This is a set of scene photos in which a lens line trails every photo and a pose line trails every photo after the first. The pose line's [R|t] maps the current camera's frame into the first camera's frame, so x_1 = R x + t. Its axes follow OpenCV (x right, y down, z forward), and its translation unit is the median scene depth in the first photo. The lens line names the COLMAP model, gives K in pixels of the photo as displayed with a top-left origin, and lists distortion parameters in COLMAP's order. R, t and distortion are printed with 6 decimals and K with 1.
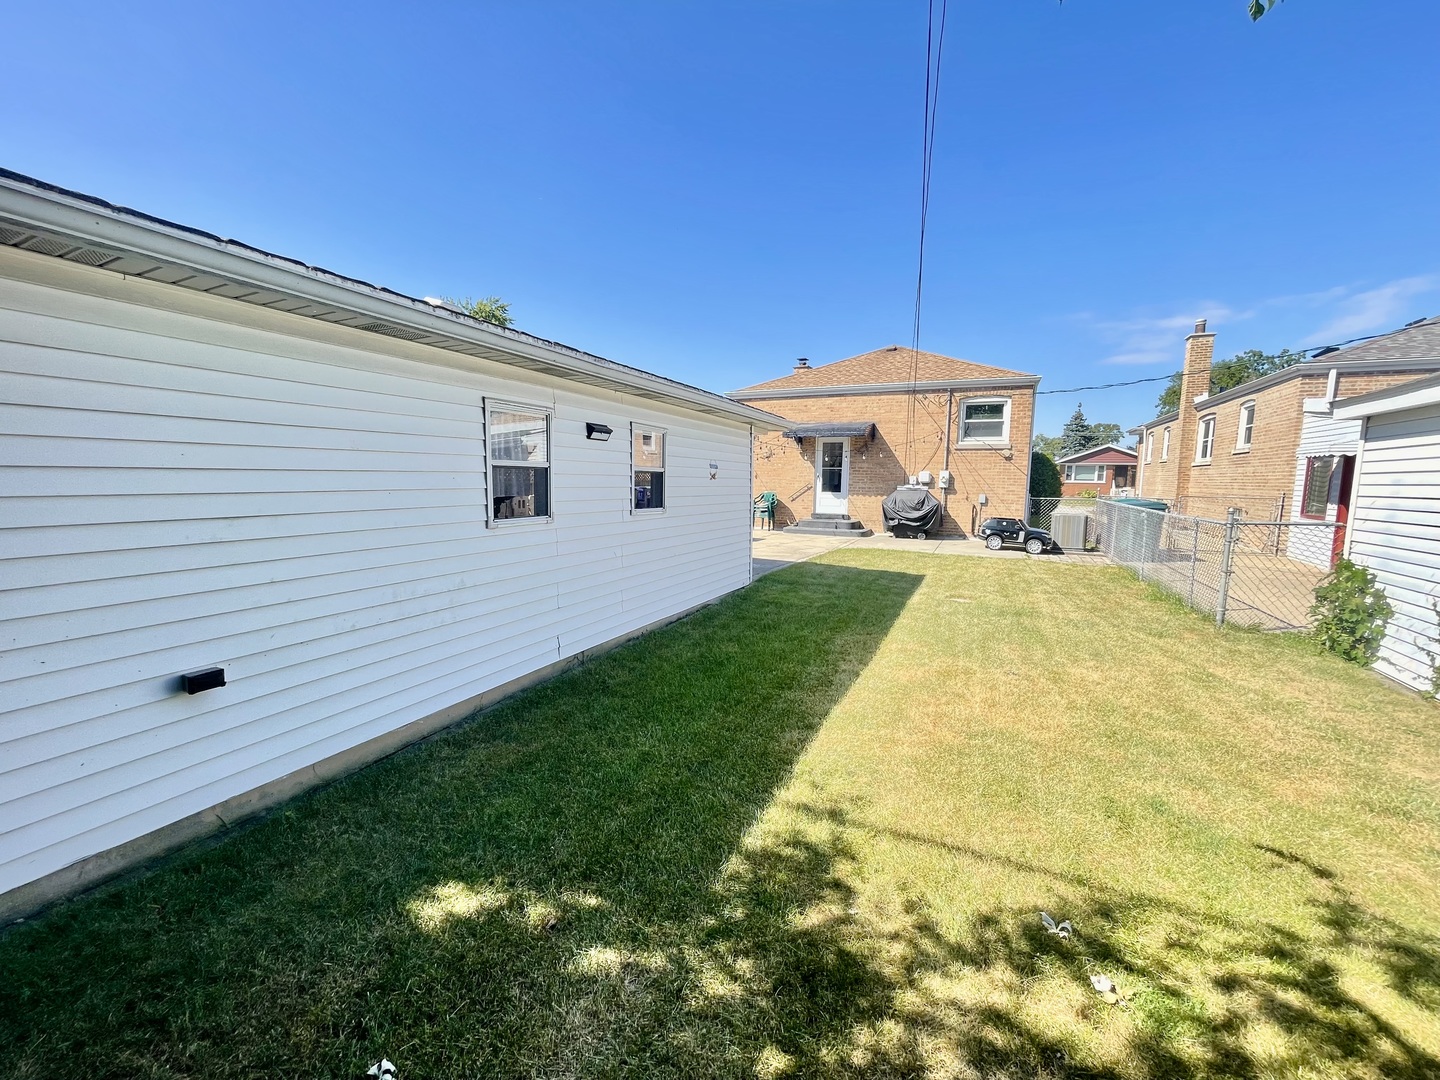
lens RADIAL K [[579.6, 0, 718.2], [0, 579.6, 539.3], [0, 0, 1]] dist [-0.001711, 0.000009]
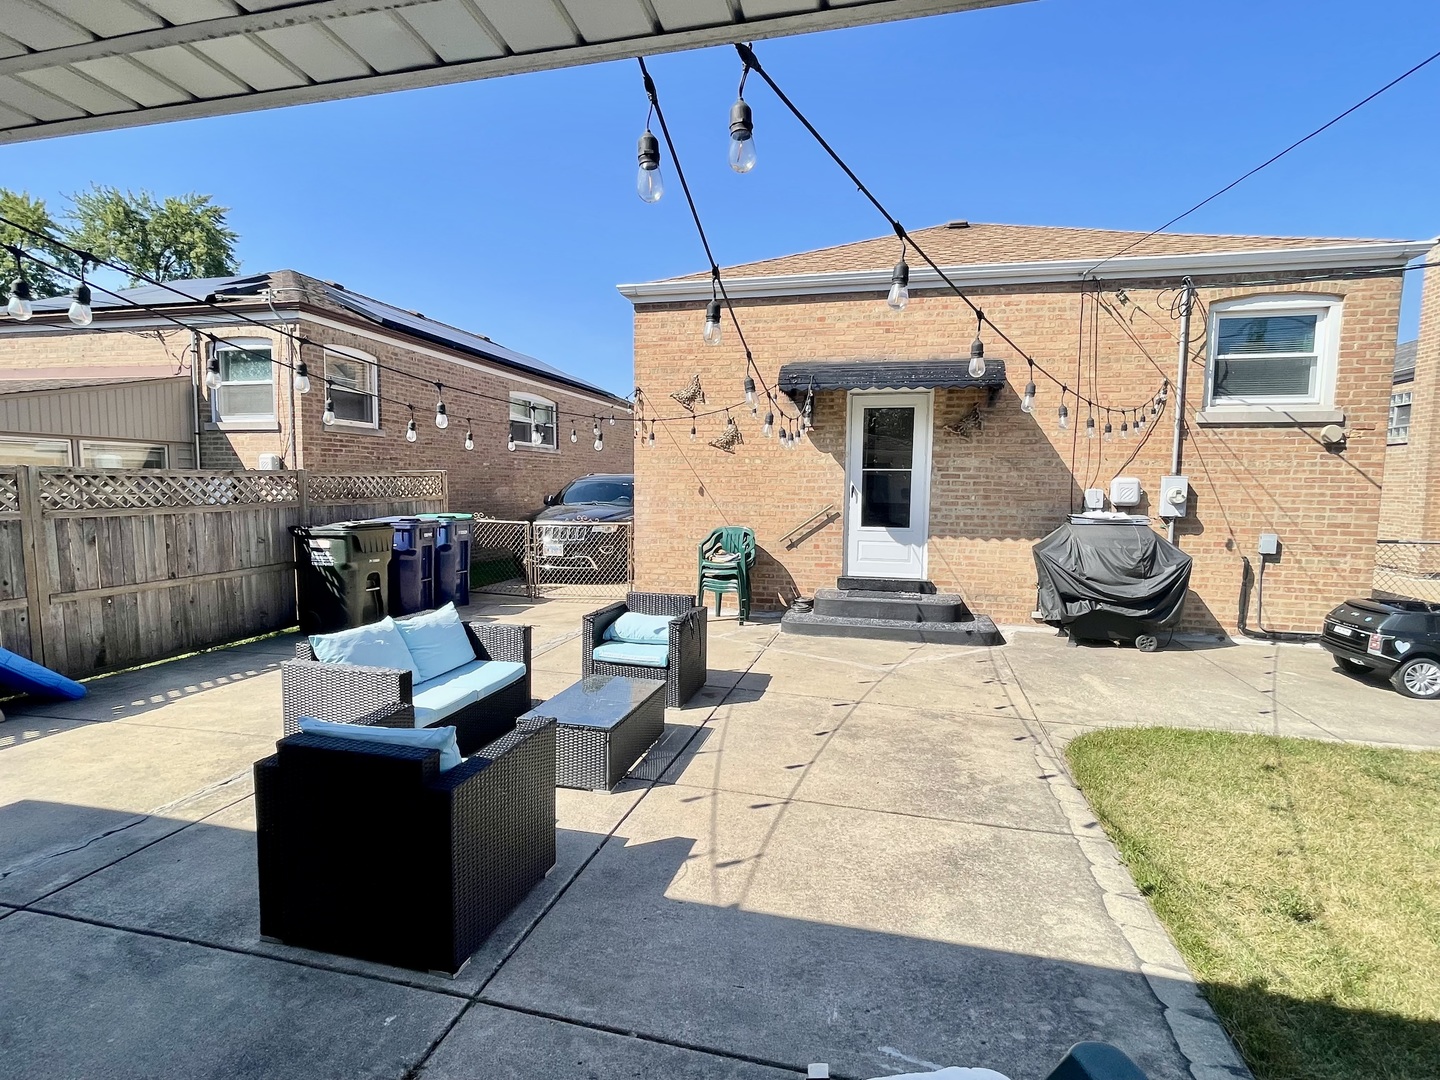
lens RADIAL K [[716.6, 0, 718.9], [0, 716.6, 542.8], [0, 0, 1]] dist [-0.001989, 0.001115]
pose [[0.978699, -0.019145, 0.204406, -0.029503], [0.023832, 0.999506, -0.020494, -0.065889], [-0.203912, 0.024929, 0.978672, 0.547125]]
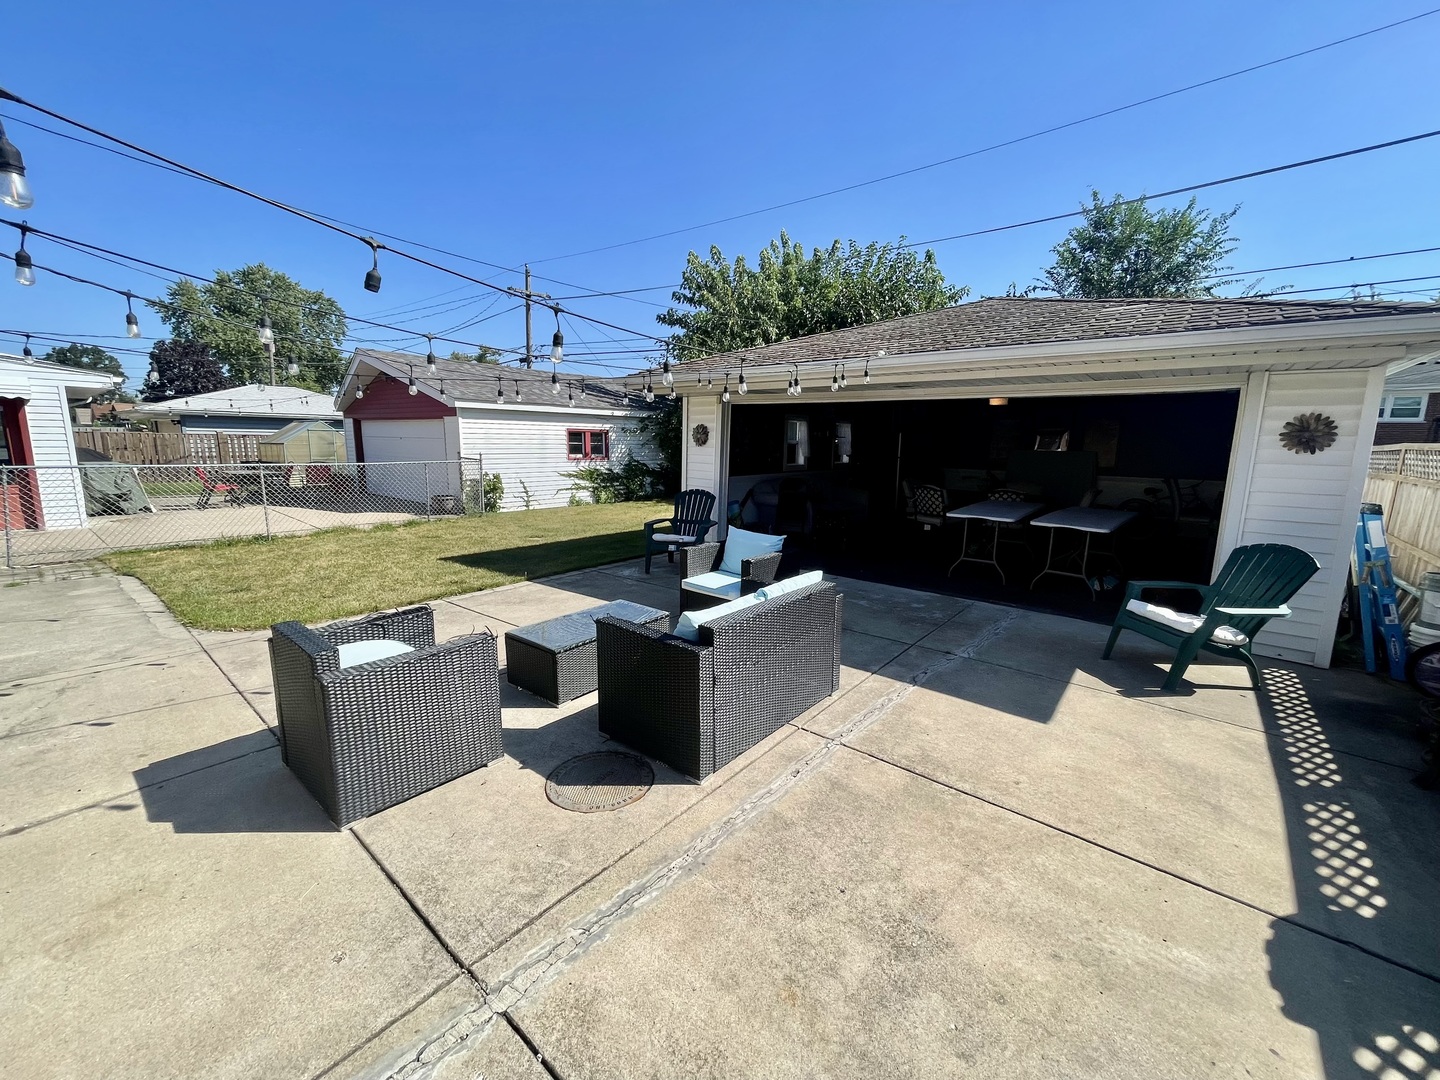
lens RADIAL K [[579.6, 0, 715.5], [0, 579.6, 542.0], [0, 0, 1]] dist [-0.001711, 0.000009]
pose [[-0.968207, -0.072873, 0.239300, -0.128017], [-0.003869, 0.960875, 0.276957, -0.116117], [-0.250120, 0.267225, -0.930608, 1.028198]]
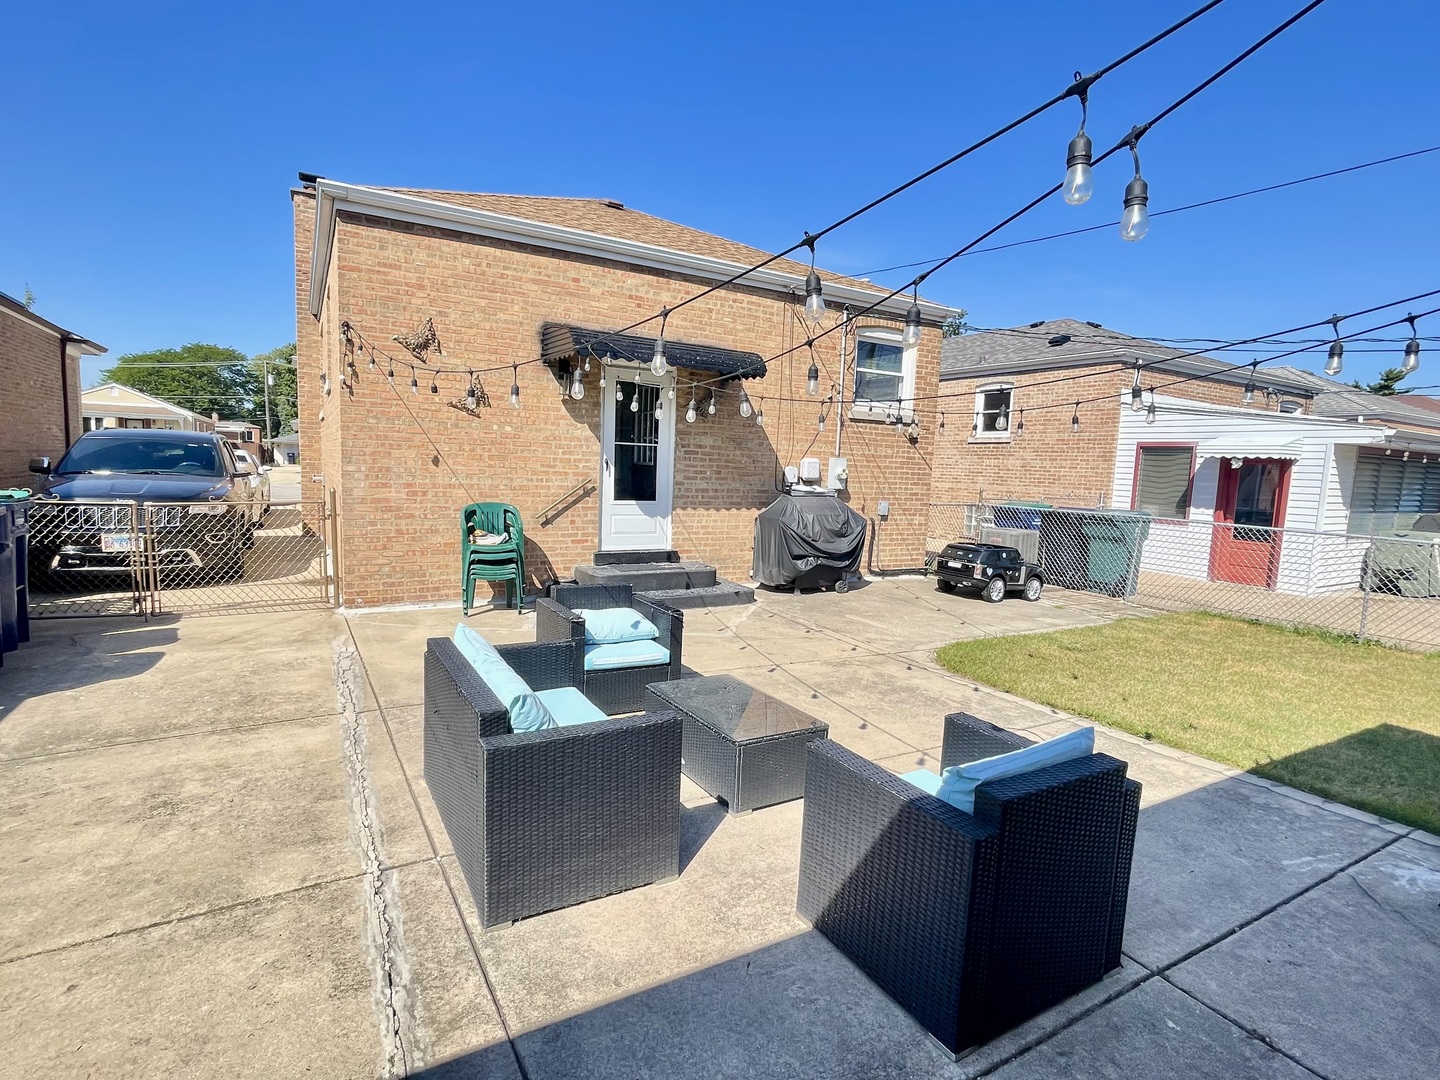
lens RADIAL K [[716.6, 0, 720.5], [0, 716.6, 541.5], [0, 0, 1]] dist [-0.001989, 0.001115]
pose [[0.563056, -0.079431, 0.822592, -0.214225], [0.058591, 0.996702, 0.056139, -0.081645], [-0.824339, 0.016587, 0.565853, 0.687281]]
